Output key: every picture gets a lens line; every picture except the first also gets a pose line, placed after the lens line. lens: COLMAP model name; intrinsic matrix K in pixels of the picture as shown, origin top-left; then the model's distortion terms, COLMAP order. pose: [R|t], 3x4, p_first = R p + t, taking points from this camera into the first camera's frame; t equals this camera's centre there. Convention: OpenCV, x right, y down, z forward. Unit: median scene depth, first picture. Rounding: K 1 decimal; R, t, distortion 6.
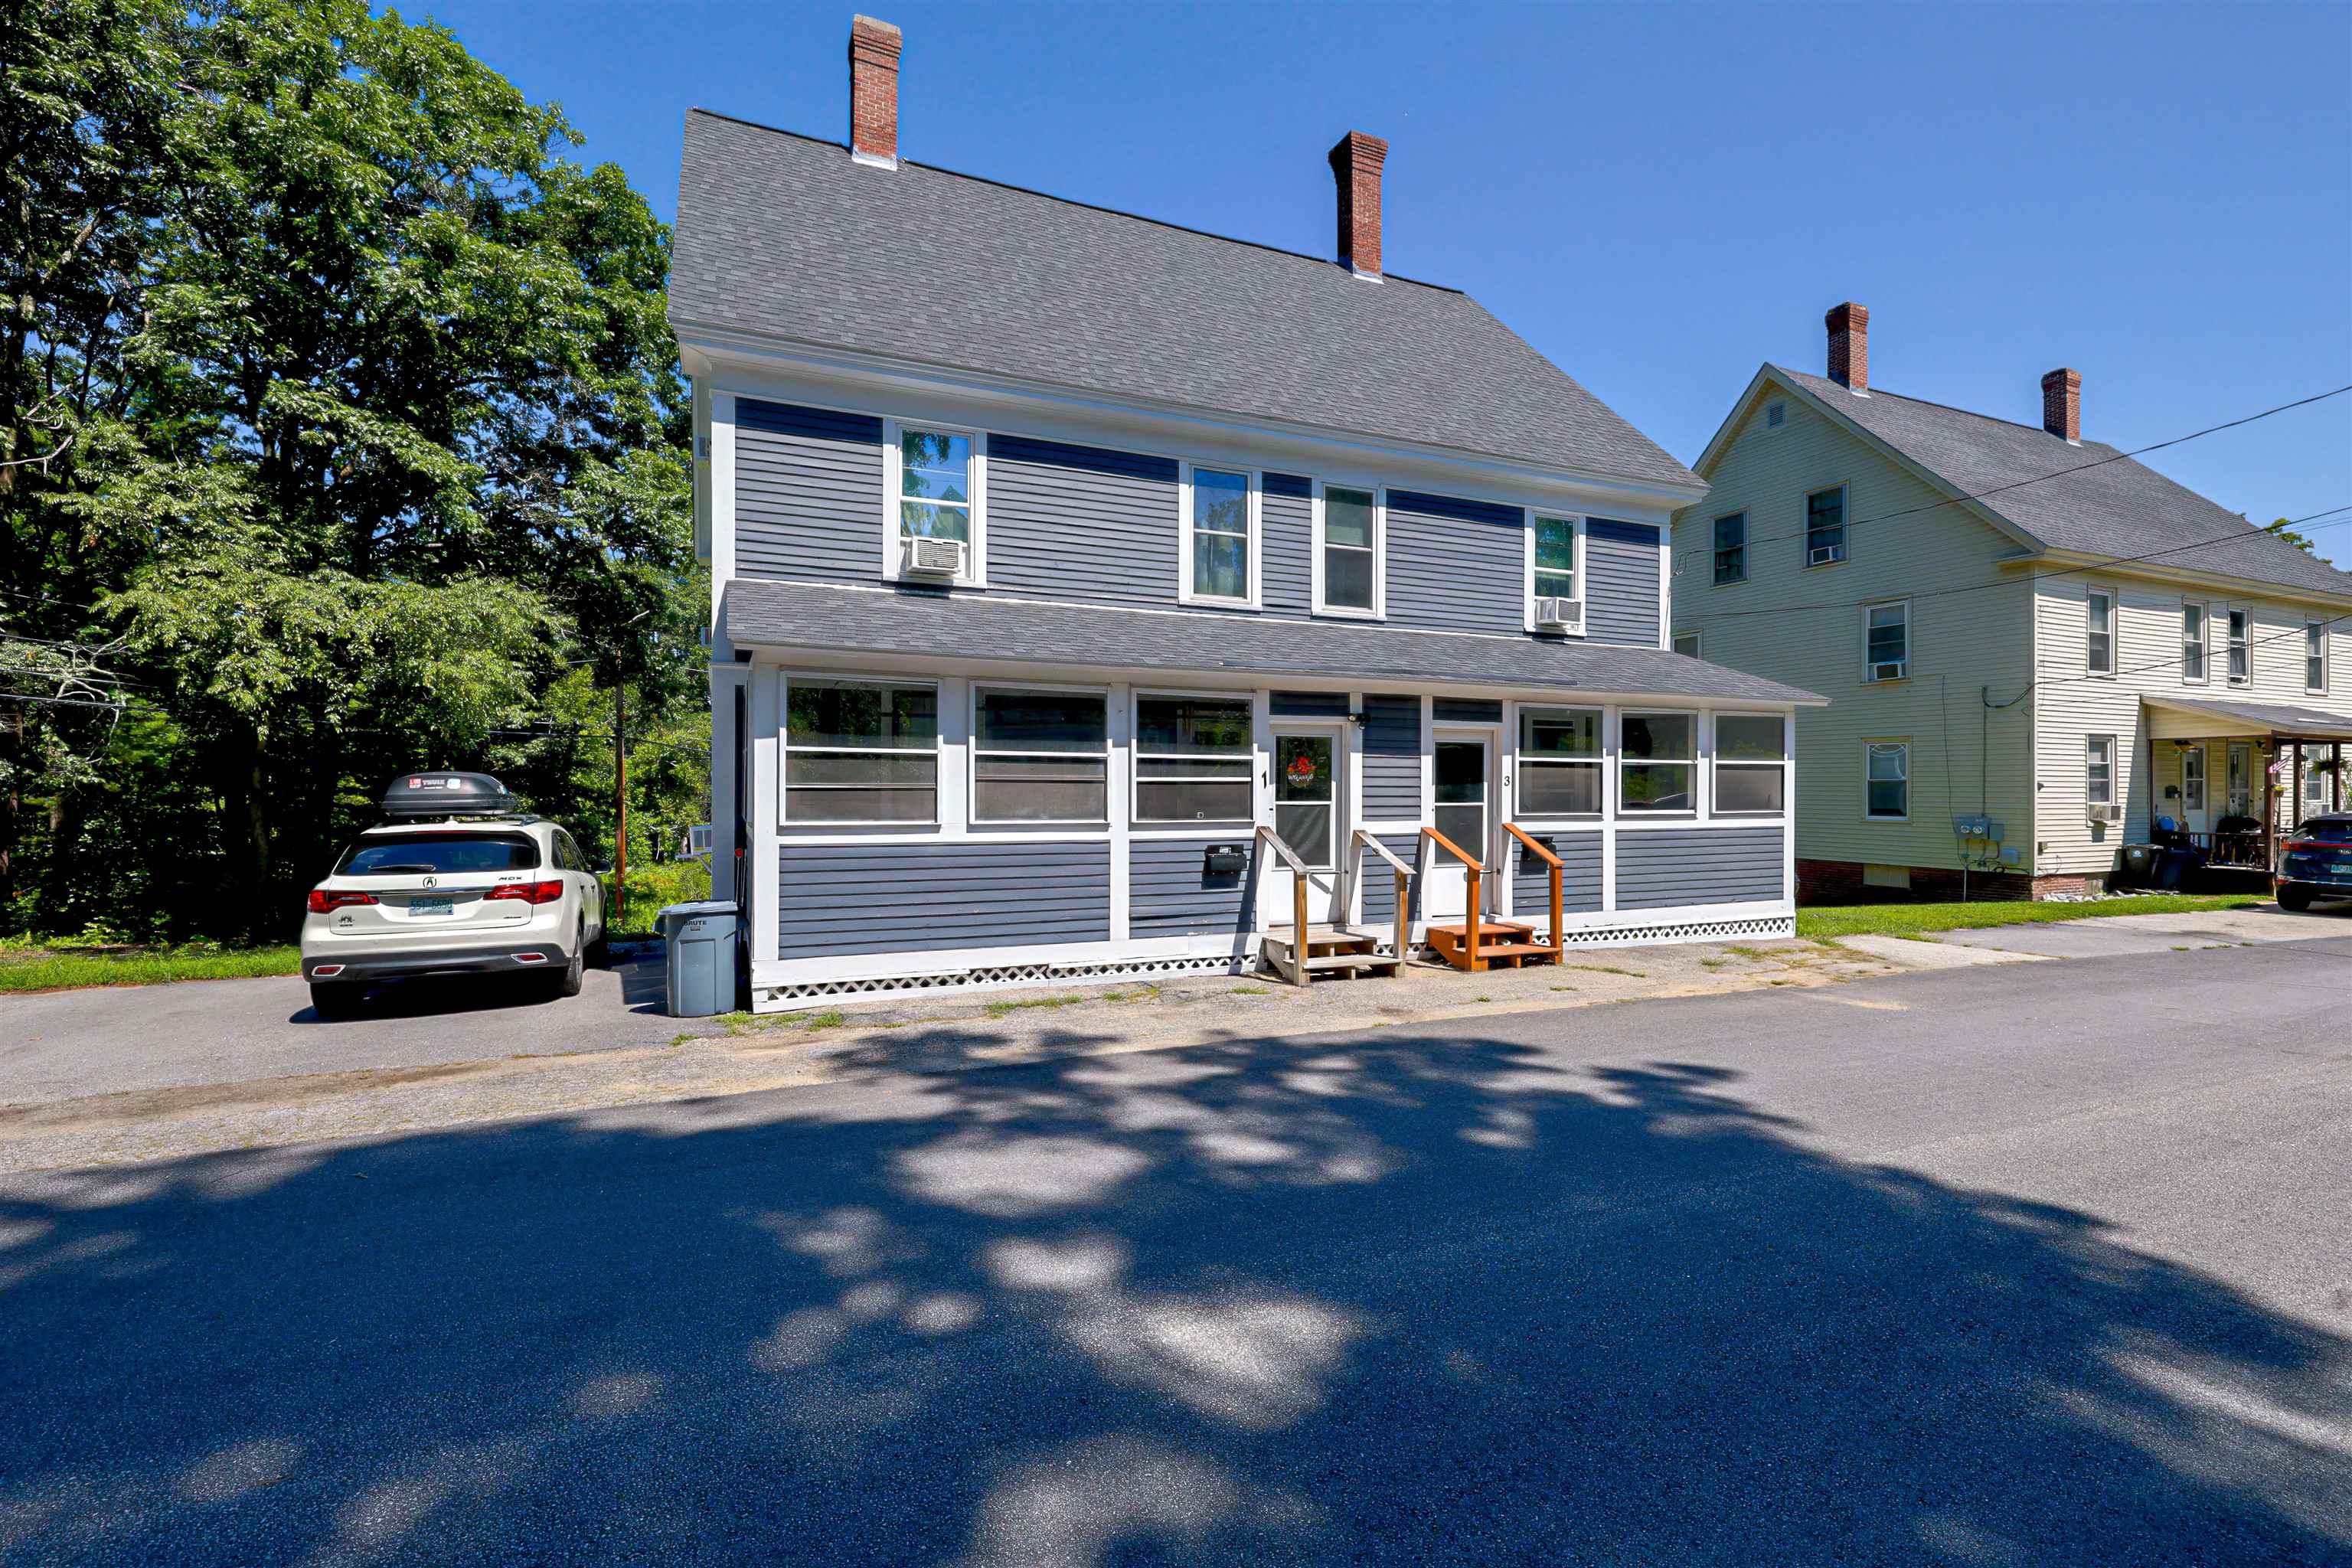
lens RADIAL K [[1069.5, 0, 1163.7], [0, 1069.5, 790.8], [0, 0, 1]] dist [-0.002754, -0.000010]
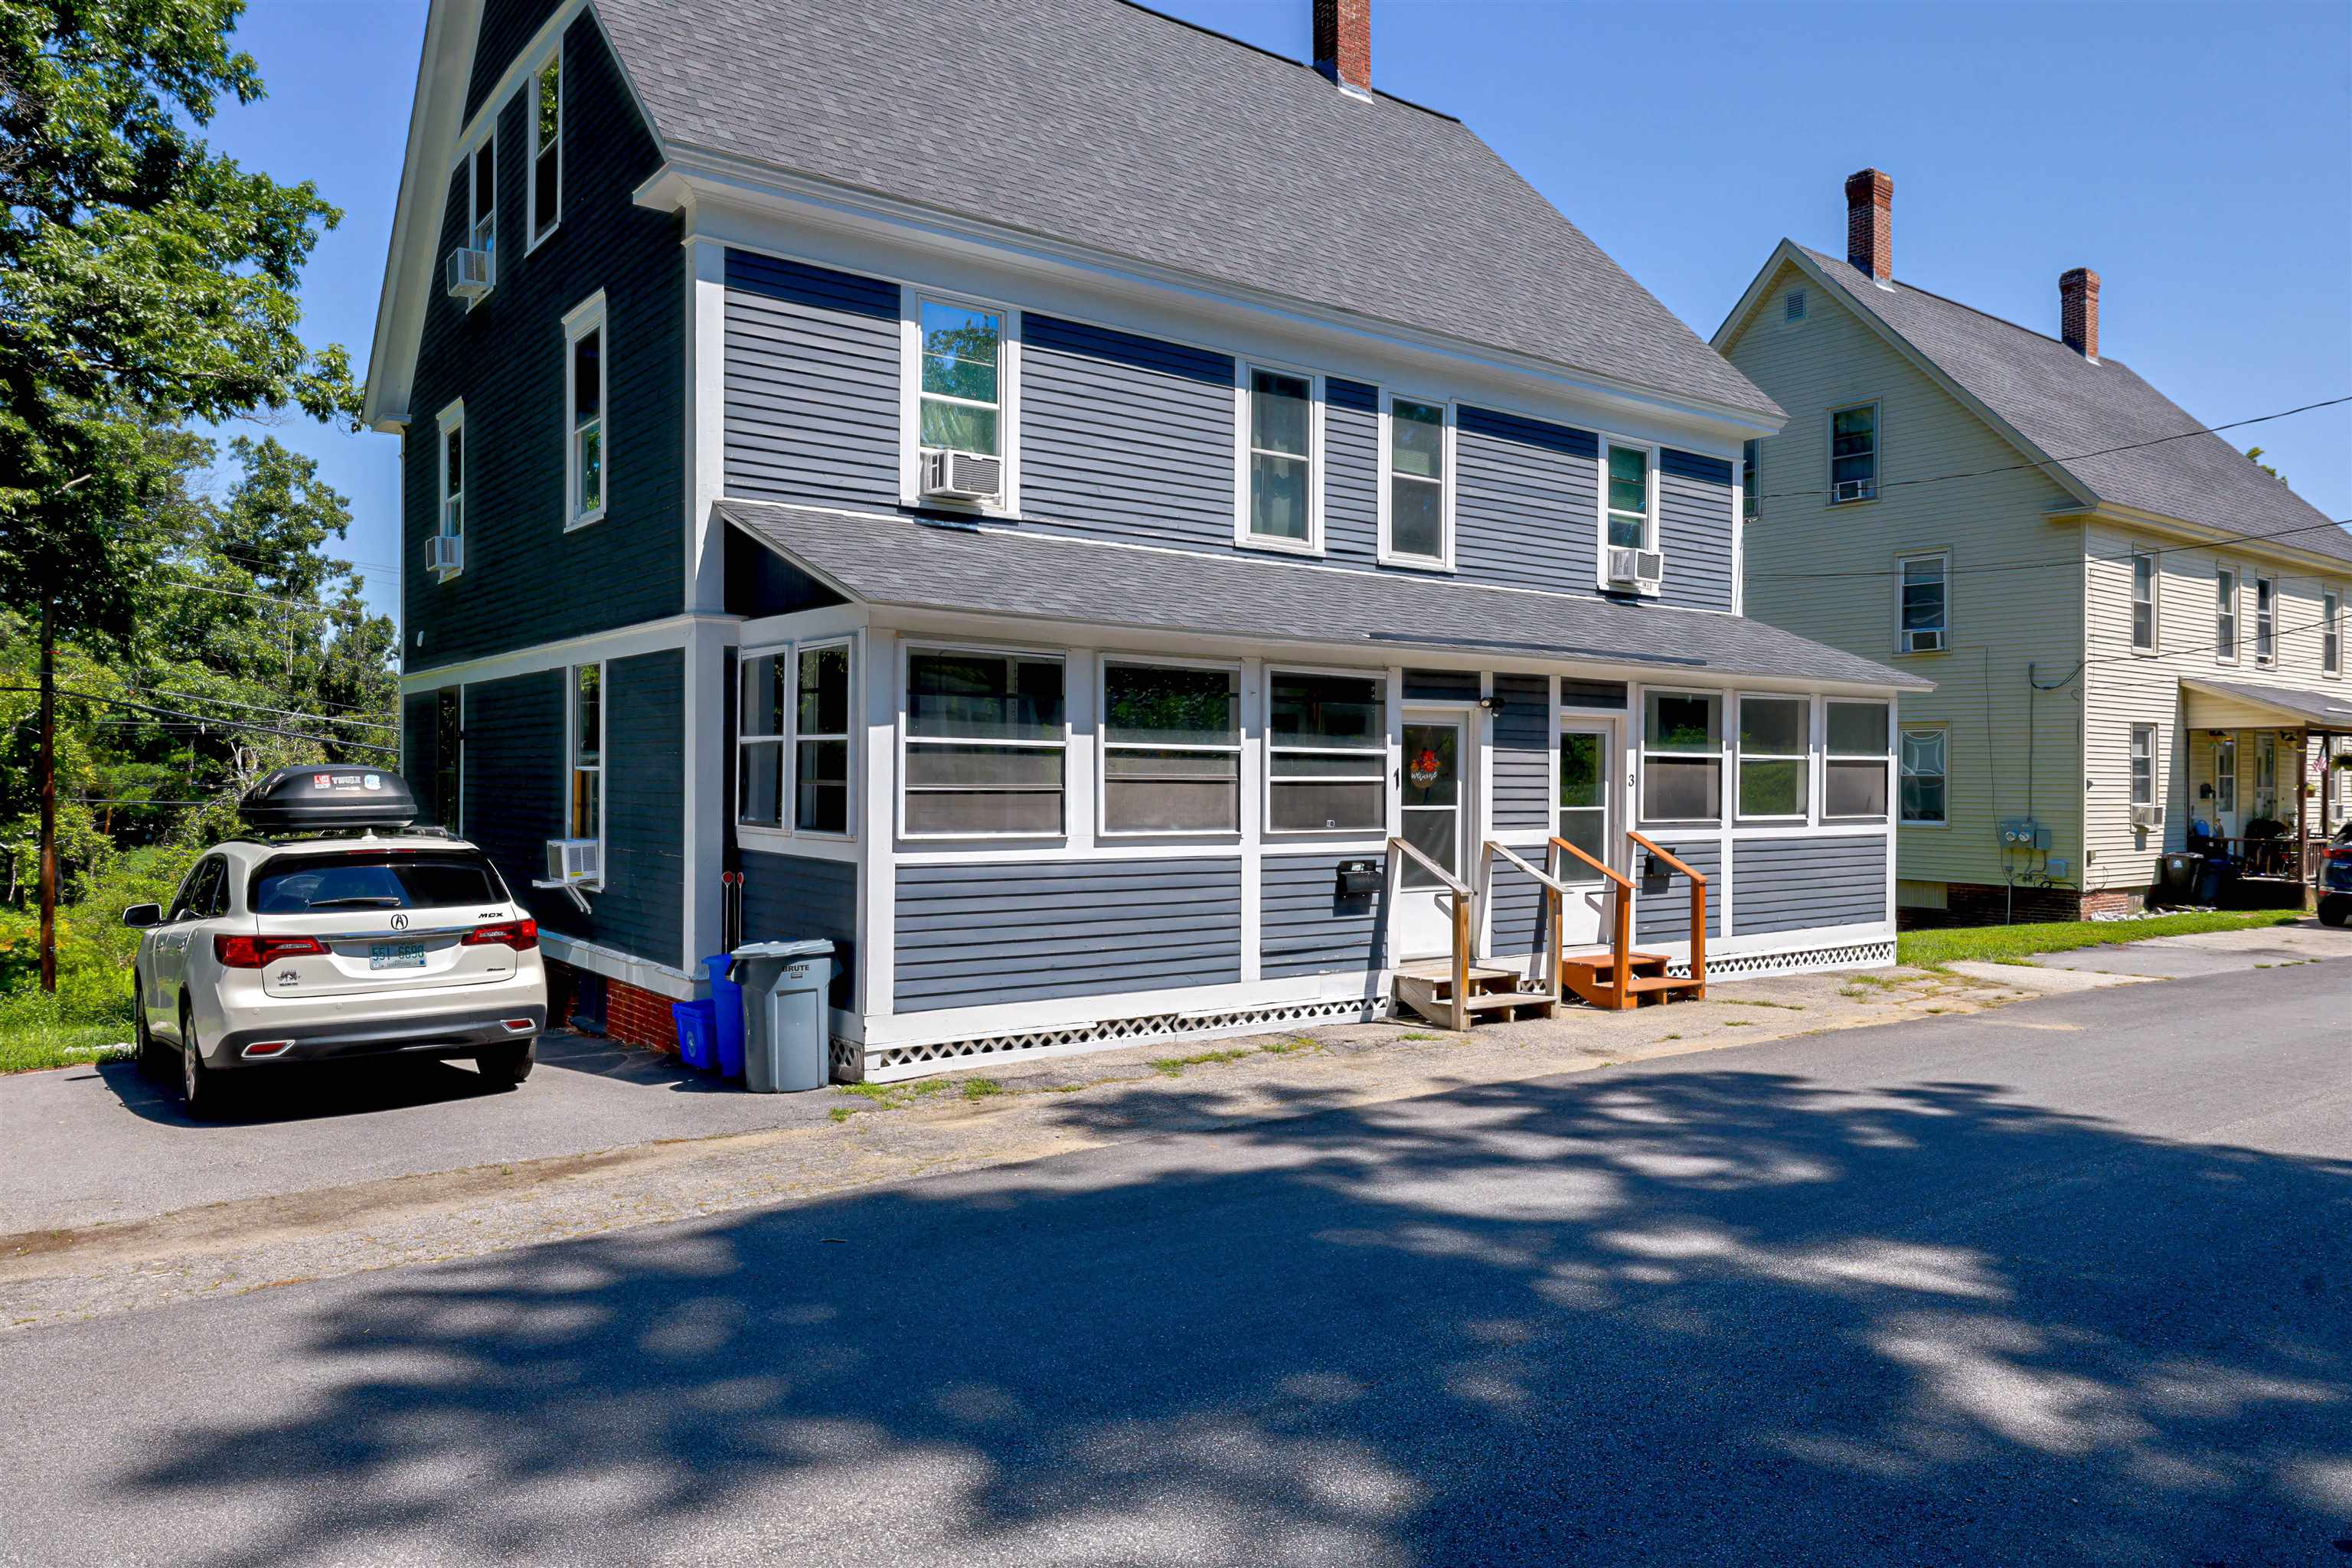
lens RADIAL K [[1767.8, 0, 1176.0], [0, 1767.8, 784.0], [0, 0, 1]] dist [-0.004686, -0.002399]
pose [[0.961132, 0.003083, 0.276073, -0.361420], [-0.004063, 0.999987, 0.002979, -0.008332], [-0.276060, -0.003984, 0.961132, -0.193555]]
